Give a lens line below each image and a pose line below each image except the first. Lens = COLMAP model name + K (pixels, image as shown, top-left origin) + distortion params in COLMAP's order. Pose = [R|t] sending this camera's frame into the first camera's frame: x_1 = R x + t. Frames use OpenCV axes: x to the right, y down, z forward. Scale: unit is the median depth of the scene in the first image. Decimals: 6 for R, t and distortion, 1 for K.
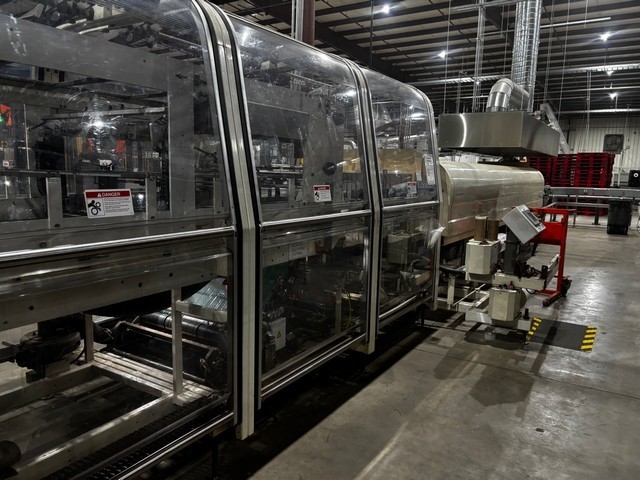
lens RADIAL K [[486.4, 0, 320.0], [0, 486.4, 240.0], [0, 0, 1]] dist [0.006586, 0.001418]
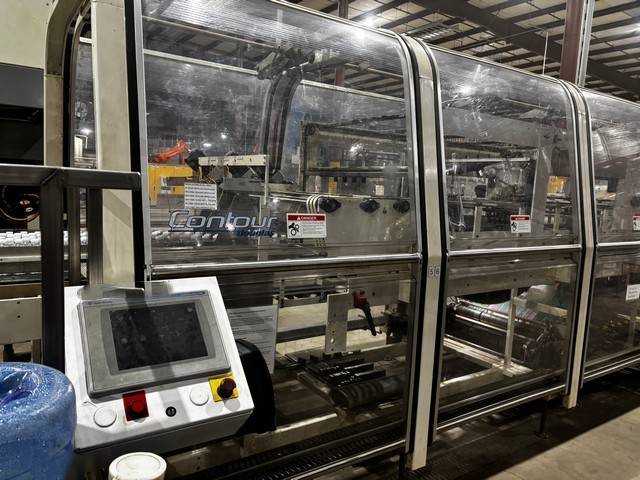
lens RADIAL K [[473.8, 0, 276.1], [0, 473.8, 244.0], [0, 0, 1]] dist [0.001514, -0.031090]
pose [[0.891987, 0.056988, -0.448455, -0.258762], [-0.076885, 0.996694, -0.026270, 0.052223], [0.445476, 0.057912, 0.893419, -0.409968]]
